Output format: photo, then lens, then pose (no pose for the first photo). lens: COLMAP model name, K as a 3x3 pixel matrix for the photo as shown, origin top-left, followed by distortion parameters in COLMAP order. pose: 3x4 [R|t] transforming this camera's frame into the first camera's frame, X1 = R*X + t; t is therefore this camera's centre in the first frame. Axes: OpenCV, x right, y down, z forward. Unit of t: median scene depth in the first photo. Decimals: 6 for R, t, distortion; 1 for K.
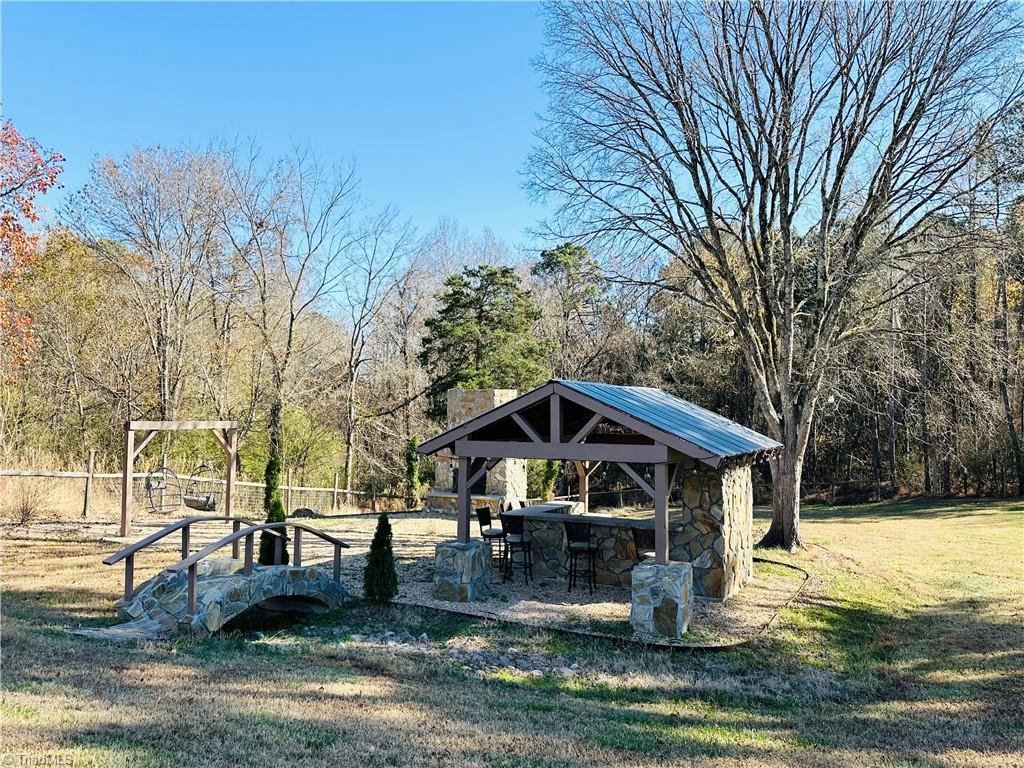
lens RADIAL K [[800.5, 0, 512.3], [0, 800.5, 376.4], [0, 0, 1]] dist [0.105241, 0.001500]
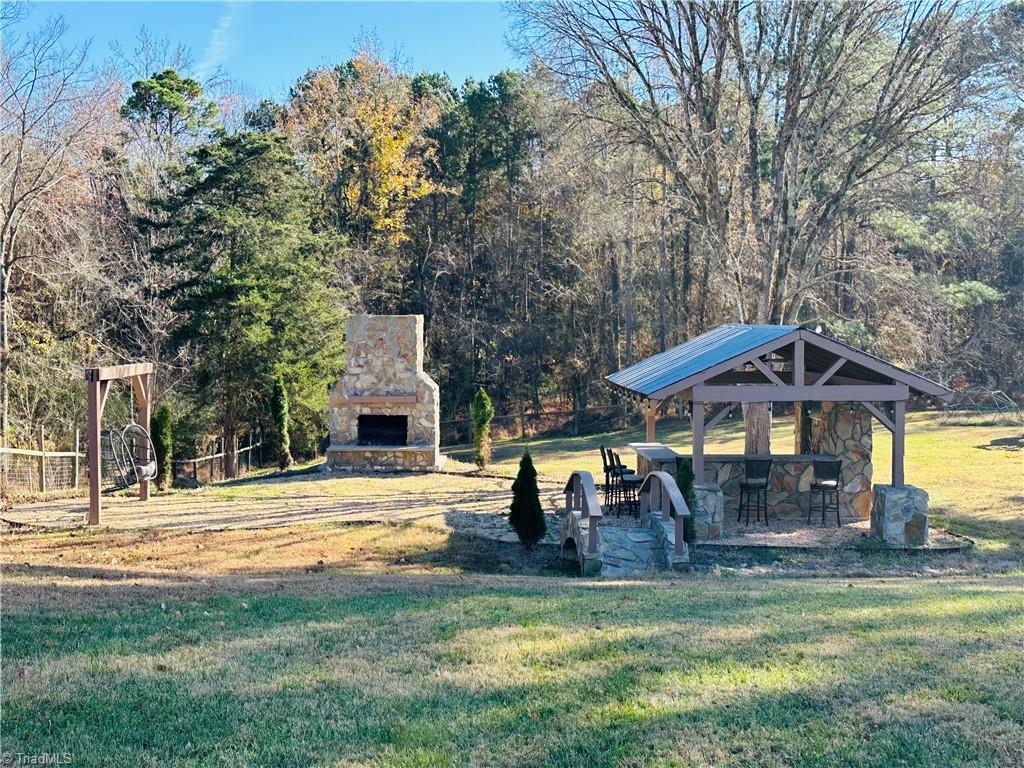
lens RADIAL K [[1194.2, 0, 511.4], [0, 1194.2, 387.6], [0, 0, 1]] dist [0.093626, 0.000000]
pose [[0.870738, -0.034398, 0.490542, -0.973208], [-0.016976, 0.994853, 0.099896, -0.061302], [-0.491454, -0.095311, 0.865673, -0.176272]]
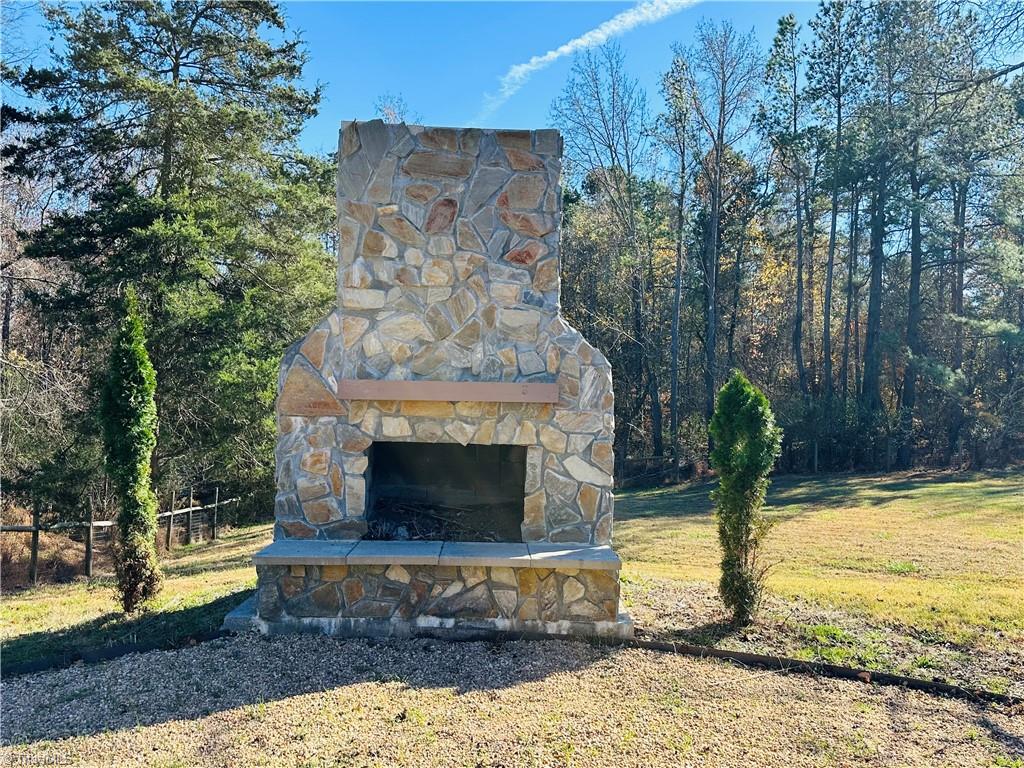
lens RADIAL K [[830.8, 0, 514.0], [0, 830.8, 382.3], [0, 0, 1]] dist [0.052690, 0.000187]
pose [[0.855684, 0.022999, 0.516988, -0.313687], [-0.037723, 0.999126, 0.017989, 0.169254], [-0.516122, -0.034895, 0.855804, 1.421617]]
